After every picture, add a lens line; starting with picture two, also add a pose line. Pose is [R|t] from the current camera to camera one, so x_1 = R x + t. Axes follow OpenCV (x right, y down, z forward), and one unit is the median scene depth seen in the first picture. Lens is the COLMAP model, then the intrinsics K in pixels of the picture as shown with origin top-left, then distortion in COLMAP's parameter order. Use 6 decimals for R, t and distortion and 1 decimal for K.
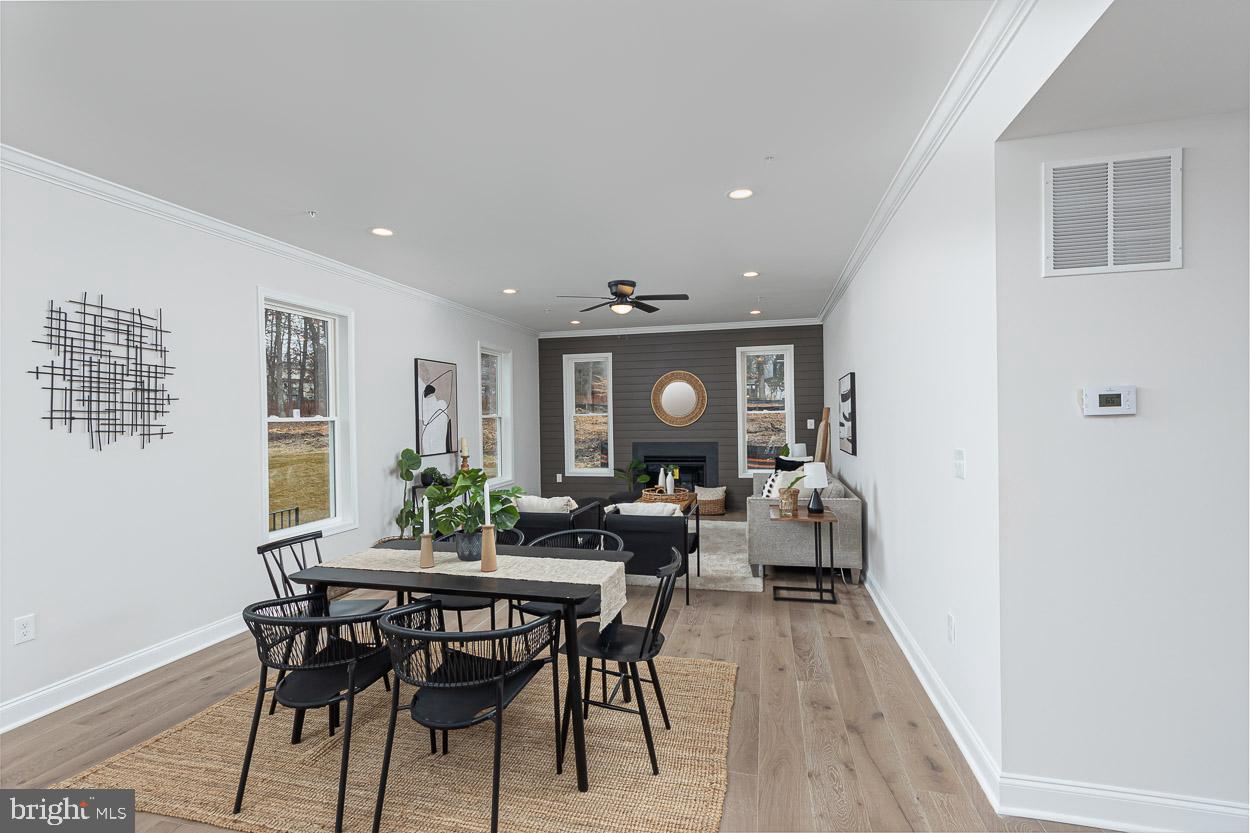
lens RADIAL K [[586.1, 0, 611.1], [0, 586.1, 417.9], [0, 0, 1]] dist [-0.001494, 0.002380]
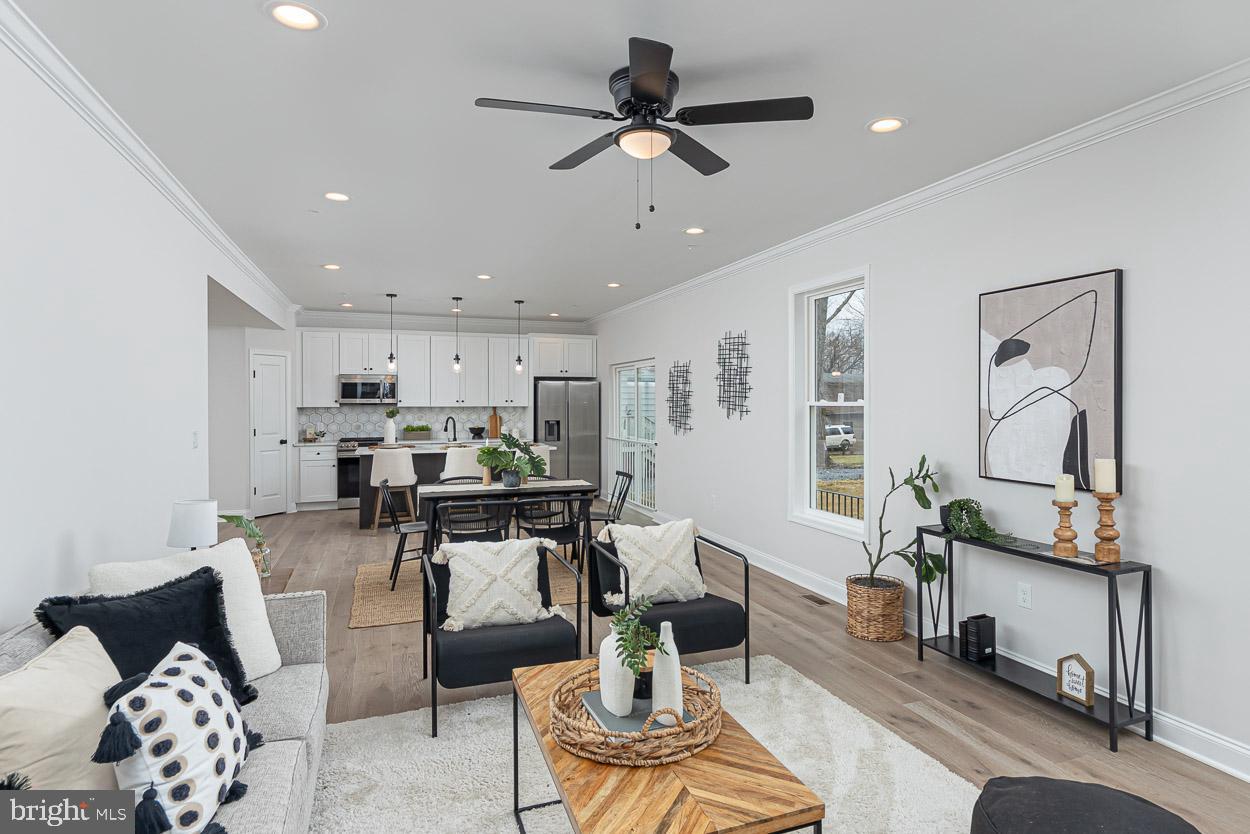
lens RADIAL K [[677.8, 0, 652.0], [0, 677.8, 407.1], [0, 0, 1]] dist [-0.000158, 0.007481]
pose [[-0.804513, 0.020790, -0.593571, 0.352726], [0.009403, 0.999708, 0.022270, -0.018973], [0.593861, 0.012335, -0.804473, 1.648418]]
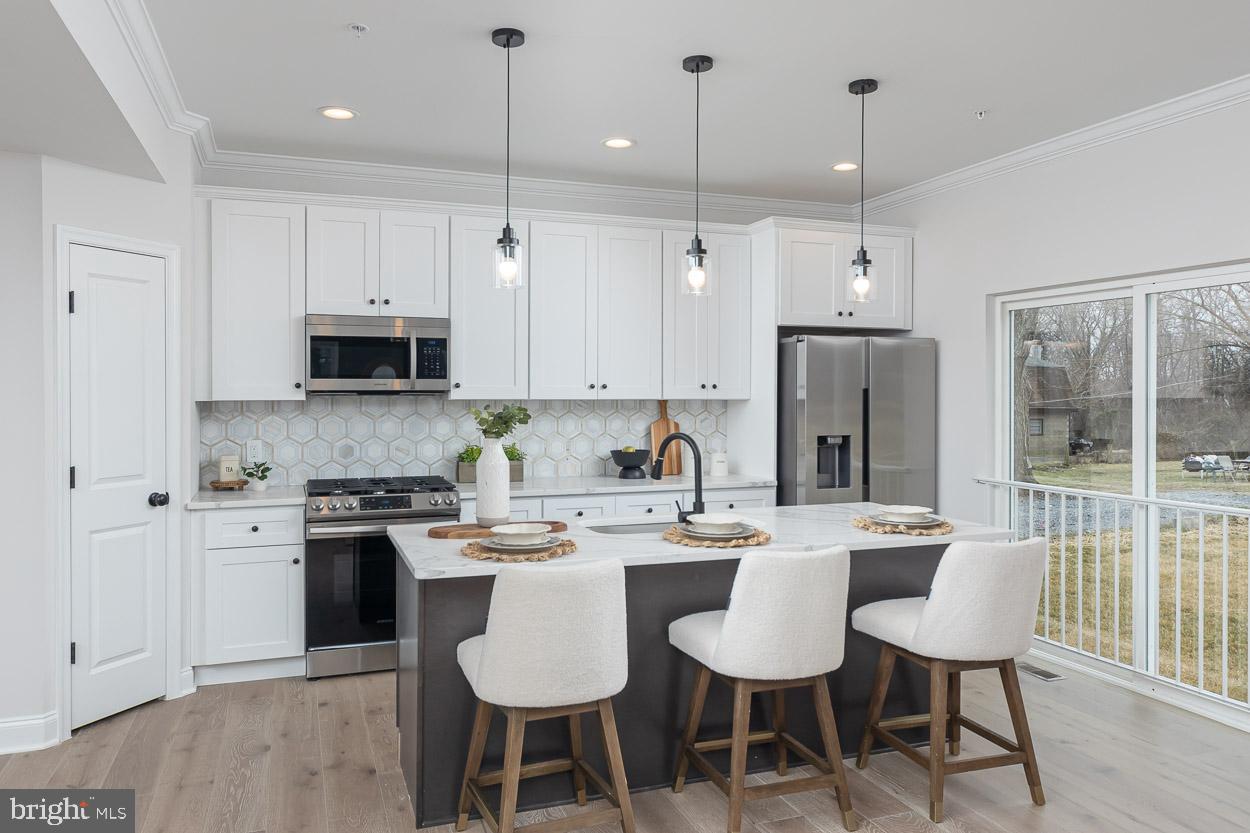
lens RADIAL K [[882.6, 0, 616.9], [0, 882.6, 398.1], [0, 0, 1]] dist [0.001555, 0.003128]
pose [[-0.822216, 0.016911, -0.568924, 0.185072], [0.005125, 0.999738, 0.022310, -0.006382], [0.569152, 0.015428, -0.822088, 0.515106]]
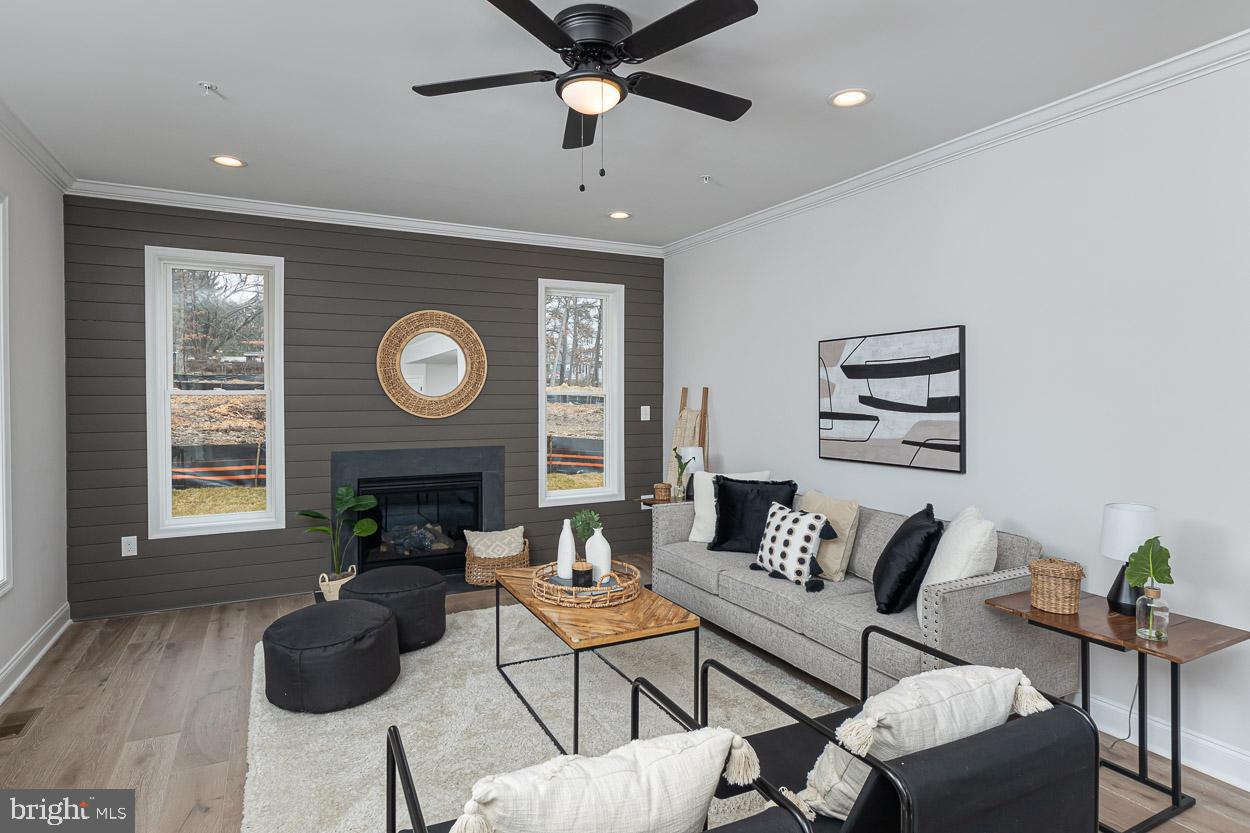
lens RADIAL K [[677.8, 0, 599.7], [0, 677.8, 394.5], [0, 0, 1]] dist [-0.000158, 0.007481]
pose [[0.749619, 0.014437, 0.661712, -0.302601], [-0.008392, 0.999889, -0.012308, -0.000623], [-0.661817, 0.003673, 0.749657, 0.812257]]
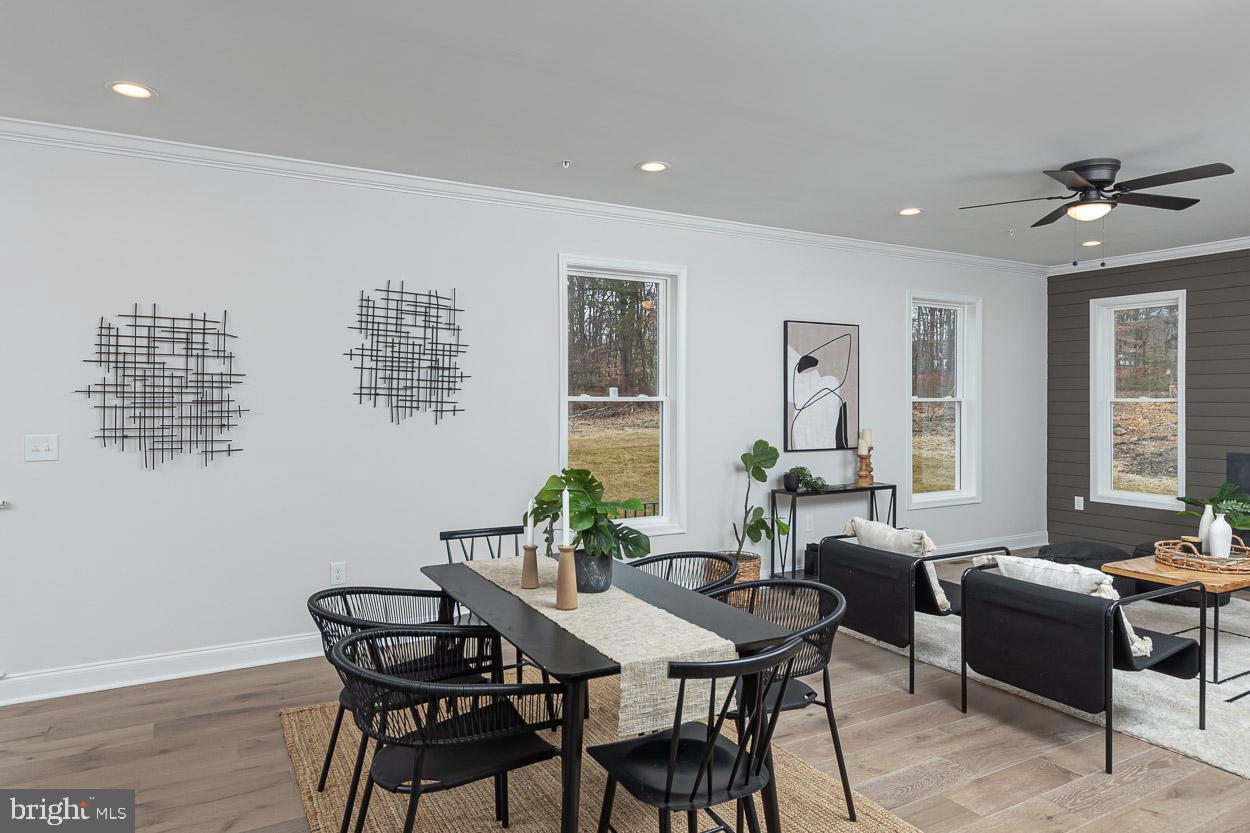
lens RADIAL K [[764.6, 0, 611.0], [0, 764.6, 403.4], [0, 0, 1]] dist [-0.001106, 0.000055]
pose [[0.690747, 0.022220, -0.722755, 0.279294], [-0.017843, 0.999747, 0.013683, -0.006364], [0.722876, 0.003445, 0.690969, 0.199131]]
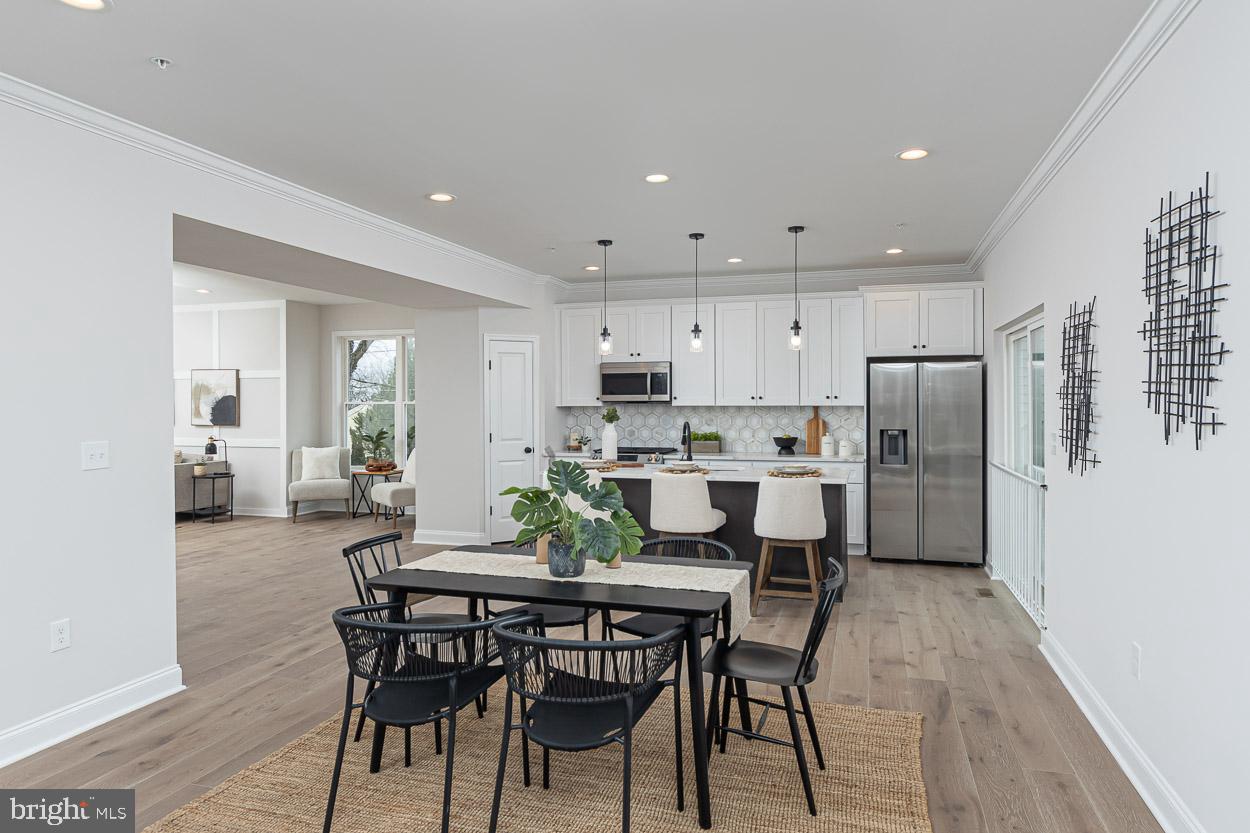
lens RADIAL K [[764.6, 0, 639.2], [0, 764.6, 406.0], [0, 0, 1]] dist [-0.001106, 0.000055]
pose [[-0.999403, 0.019307, 0.028656, -0.216114], [0.019683, 0.999723, 0.012891, -0.004305], [-0.028399, 0.013447, -0.999506, 1.199760]]
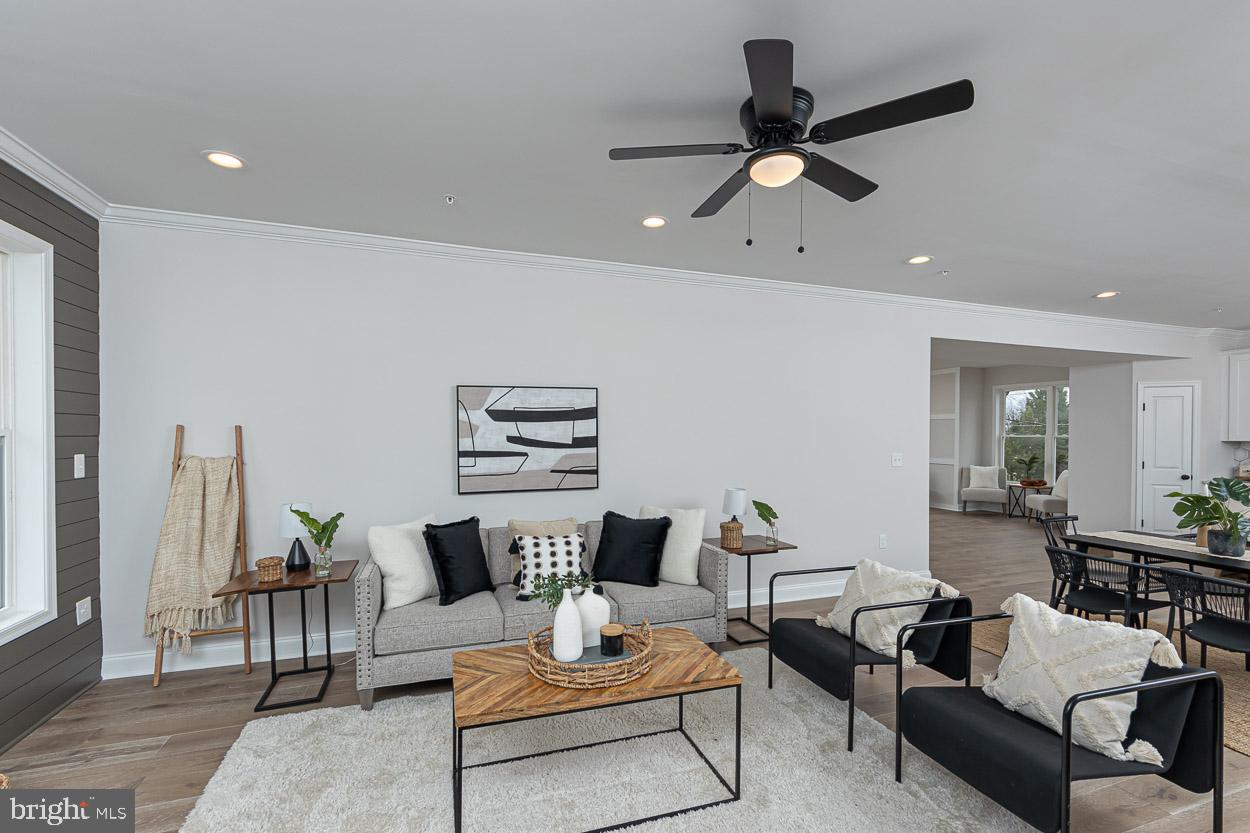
lens RADIAL K [[543.5, 0, 622.2], [0, 543.5, 438.1], [0, 0, 1]] dist [-0.007521, 0.000078]
pose [[-0.559302, 0.006711, 0.828937, -0.264941], [0.010661, 0.999943, -0.000902, -0.006471], [-0.828896, 0.008333, -0.559341, 1.521774]]
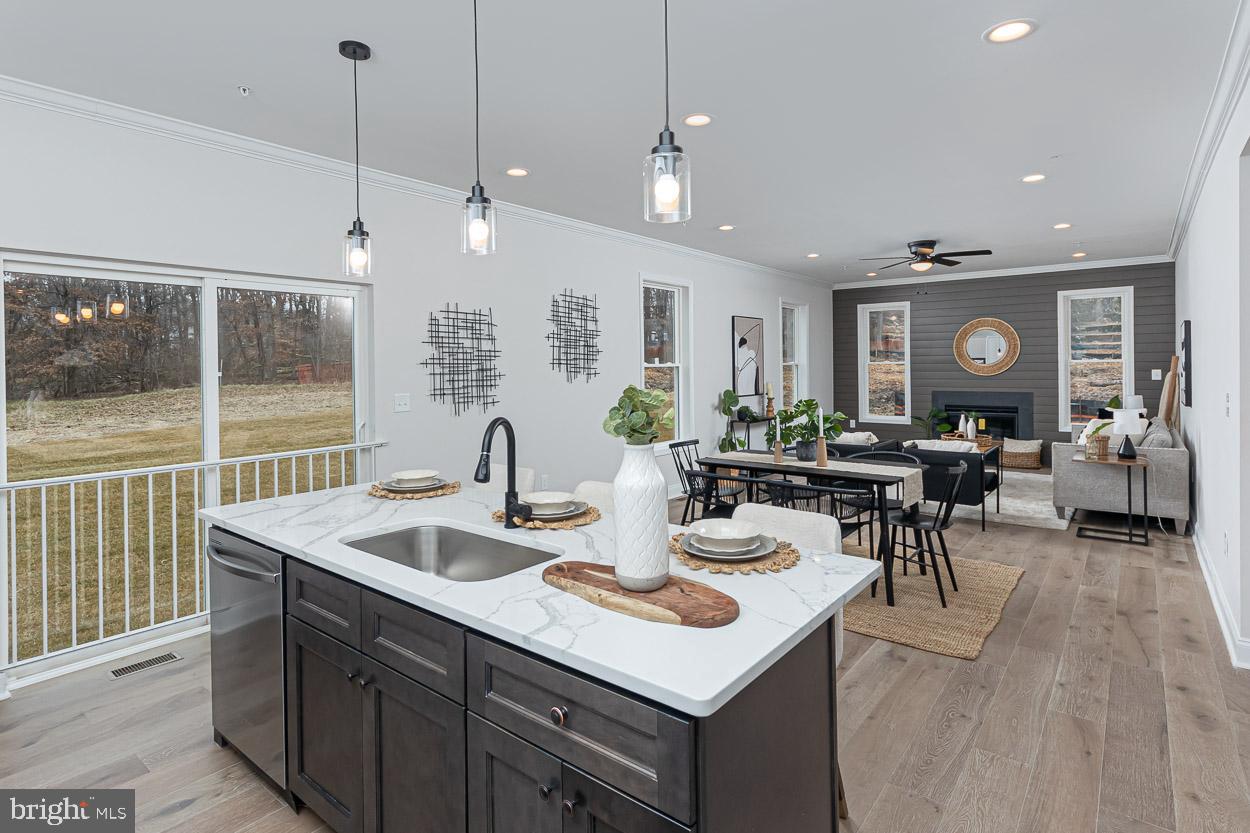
lens RADIAL K [[637.4, 0, 613.2], [0, 637.4, 369.1], [0, 0, 1]] dist [0.003461, 0.002340]
pose [[0.908977, 0.009615, -0.416735, -0.007798], [-0.007233, 0.999947, 0.007294, 0.001205], [0.416783, -0.003616, 0.908999, -0.385393]]
